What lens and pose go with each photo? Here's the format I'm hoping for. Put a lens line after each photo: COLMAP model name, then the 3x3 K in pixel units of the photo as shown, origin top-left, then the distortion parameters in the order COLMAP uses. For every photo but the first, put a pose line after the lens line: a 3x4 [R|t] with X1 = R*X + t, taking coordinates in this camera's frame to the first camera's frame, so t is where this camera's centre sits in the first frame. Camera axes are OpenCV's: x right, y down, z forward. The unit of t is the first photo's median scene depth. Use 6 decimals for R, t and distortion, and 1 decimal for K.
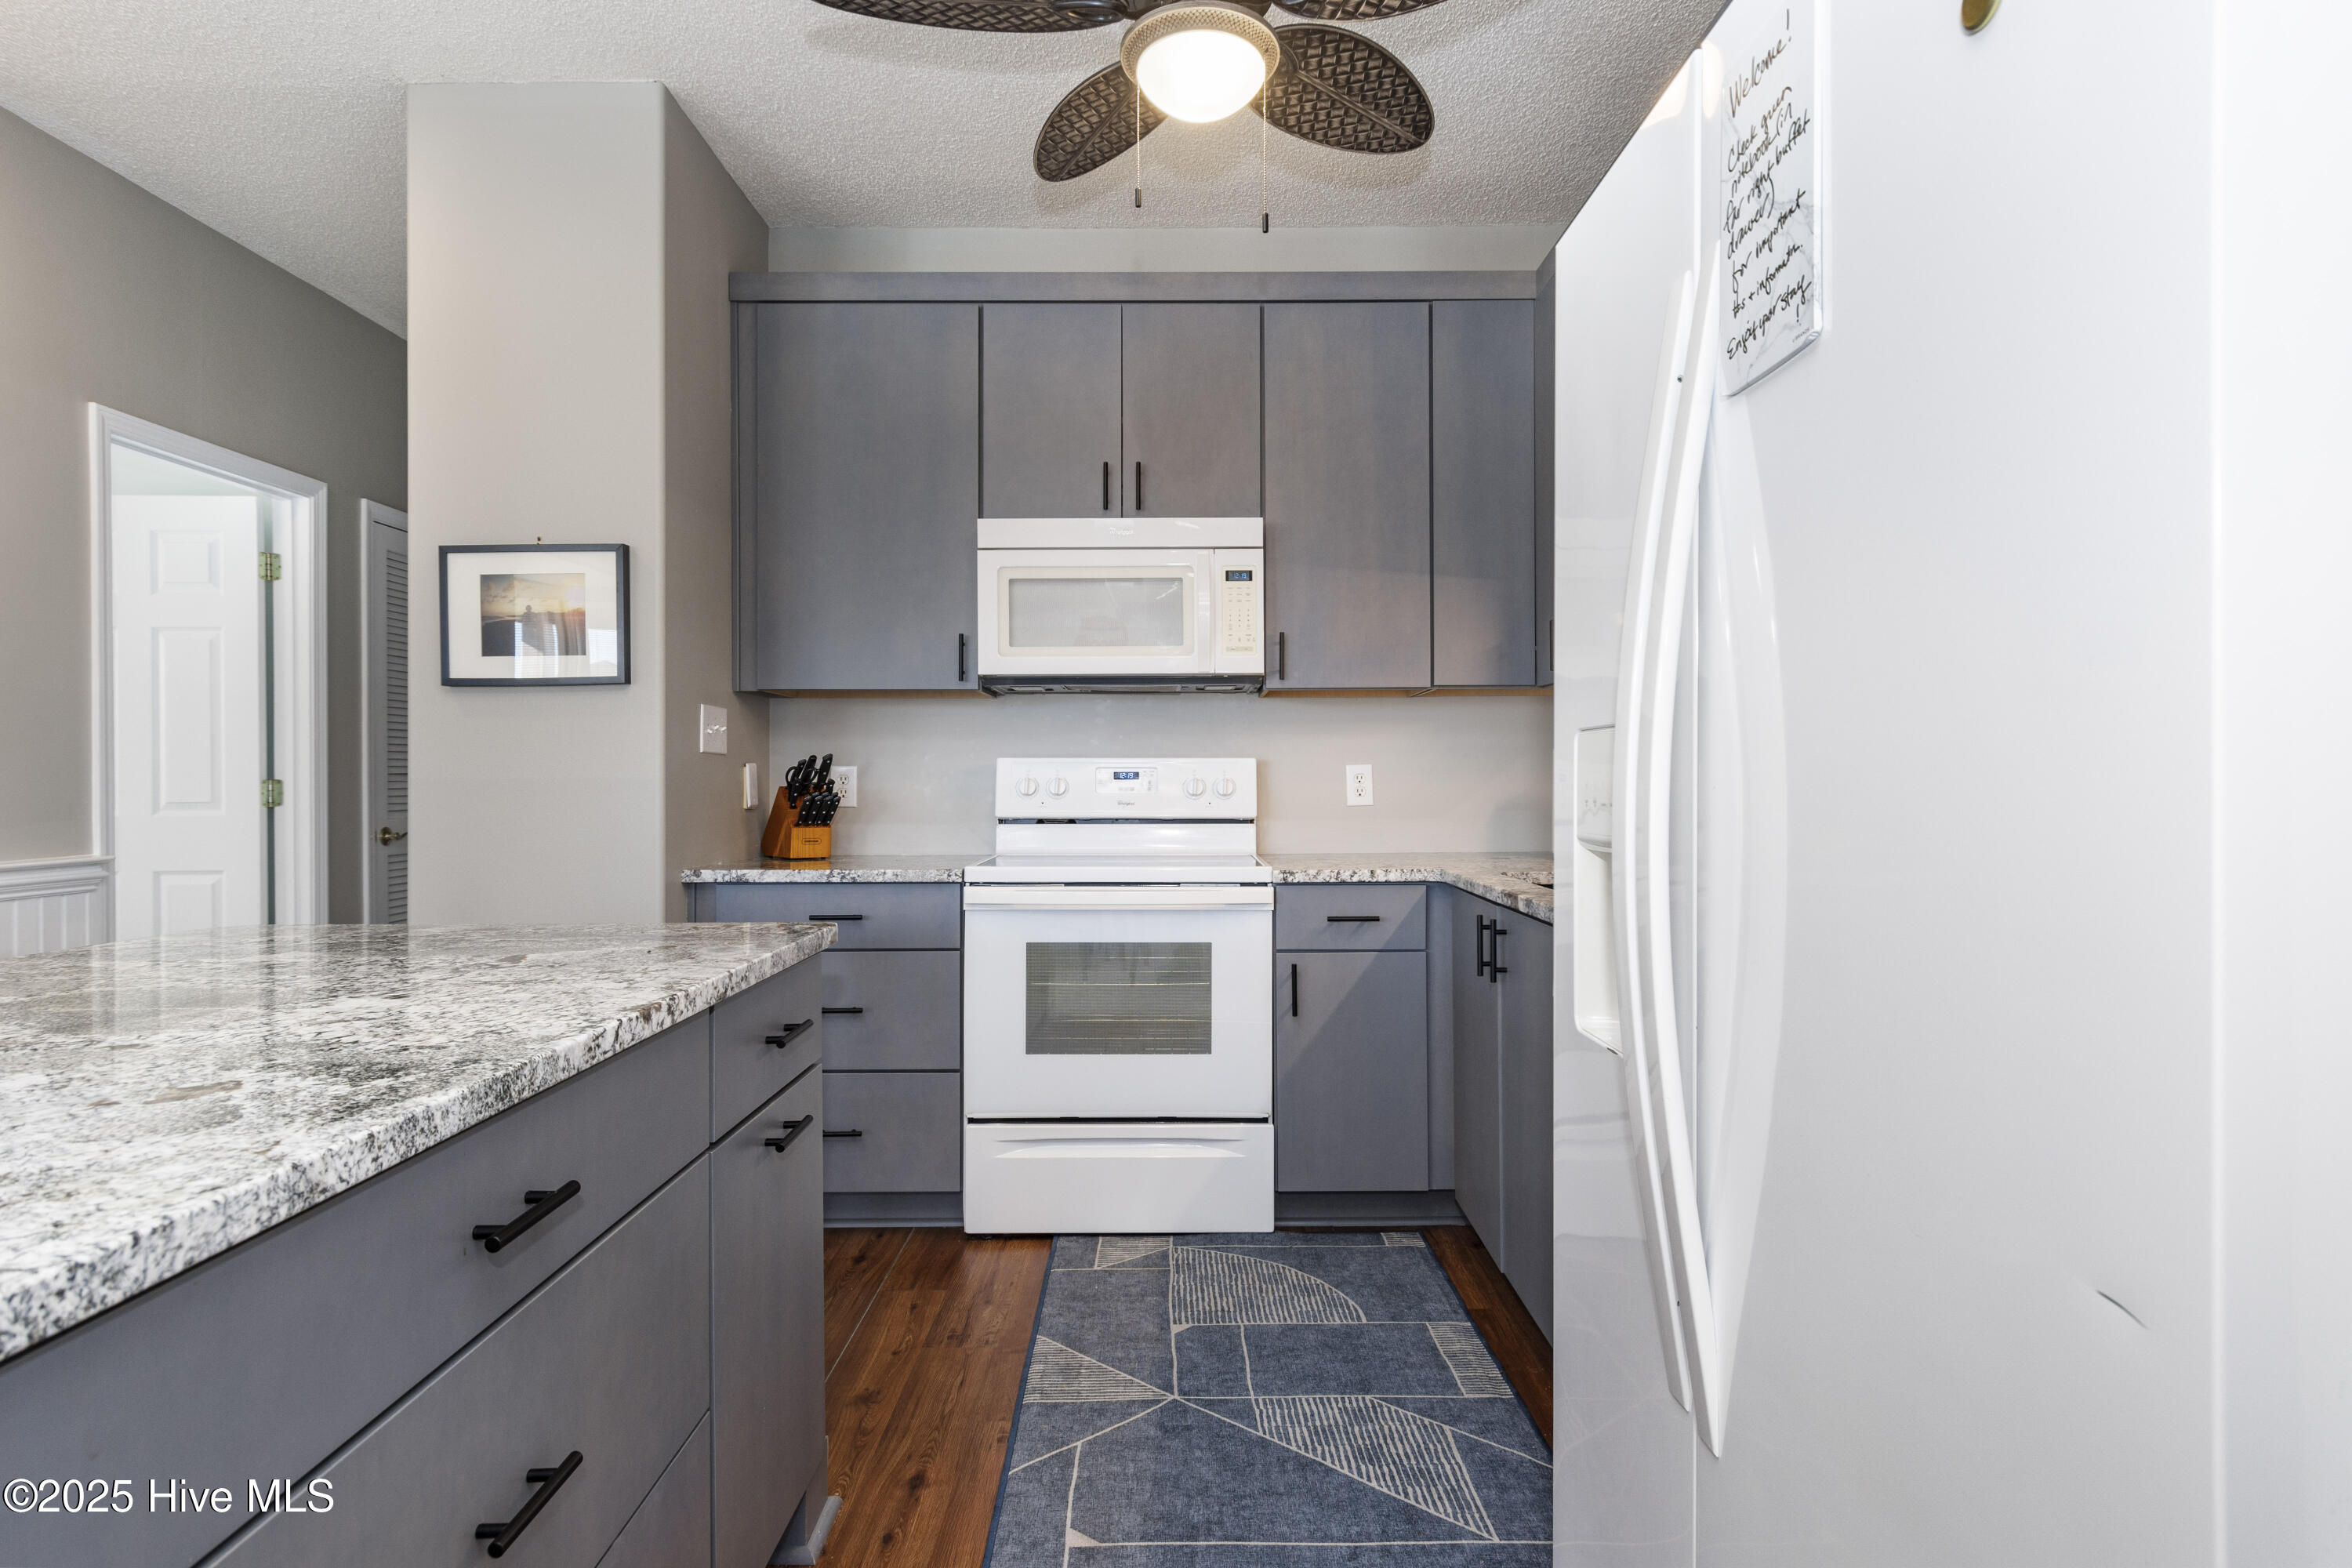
lens RADIAL K [[1240.9, 0, 1176.0], [0, 1240.9, 784.0], [0, 0, 1]] dist [0.010927, -0.001019]
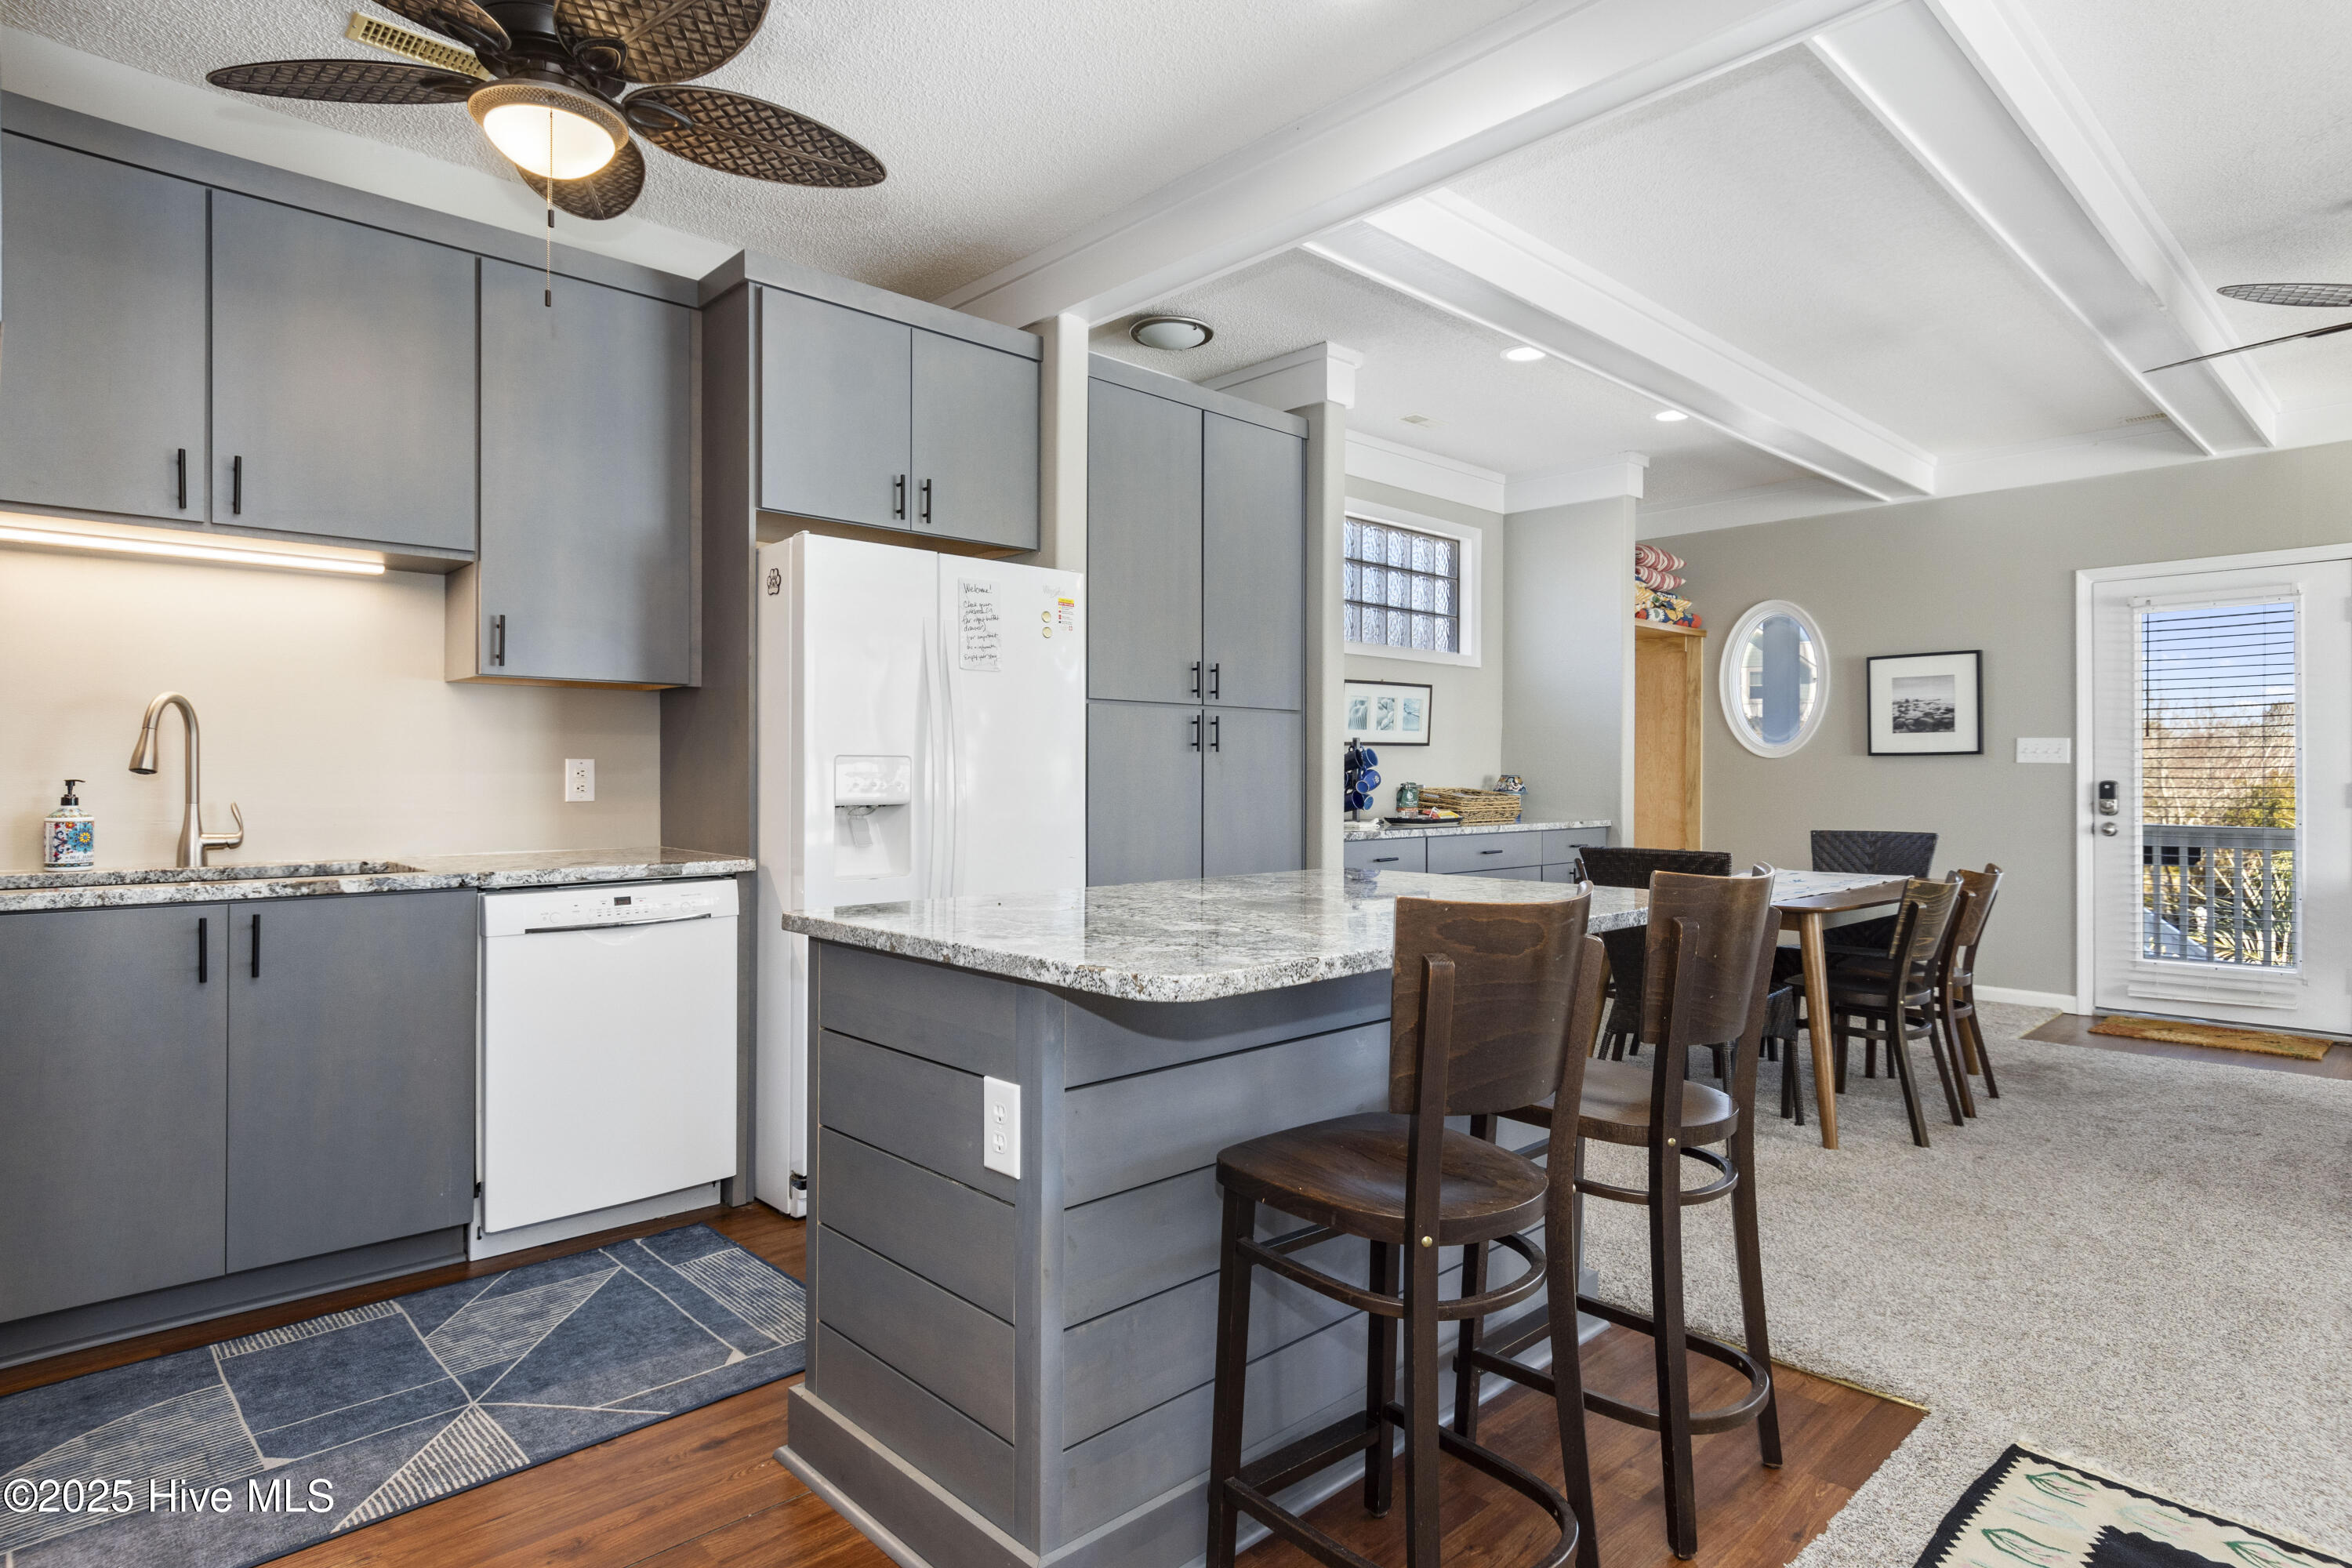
lens RADIAL K [[1240.9, 0, 1176.0], [0, 1240.9, 784.0], [0, 0, 1]] dist [0.010927, -0.001019]
pose [[-0.679984, -0.001158, 0.733226, -1.101823], [0.004968, 0.999969, 0.006187, 0.003667], [-0.733210, 0.007850, -0.679957, 1.267723]]
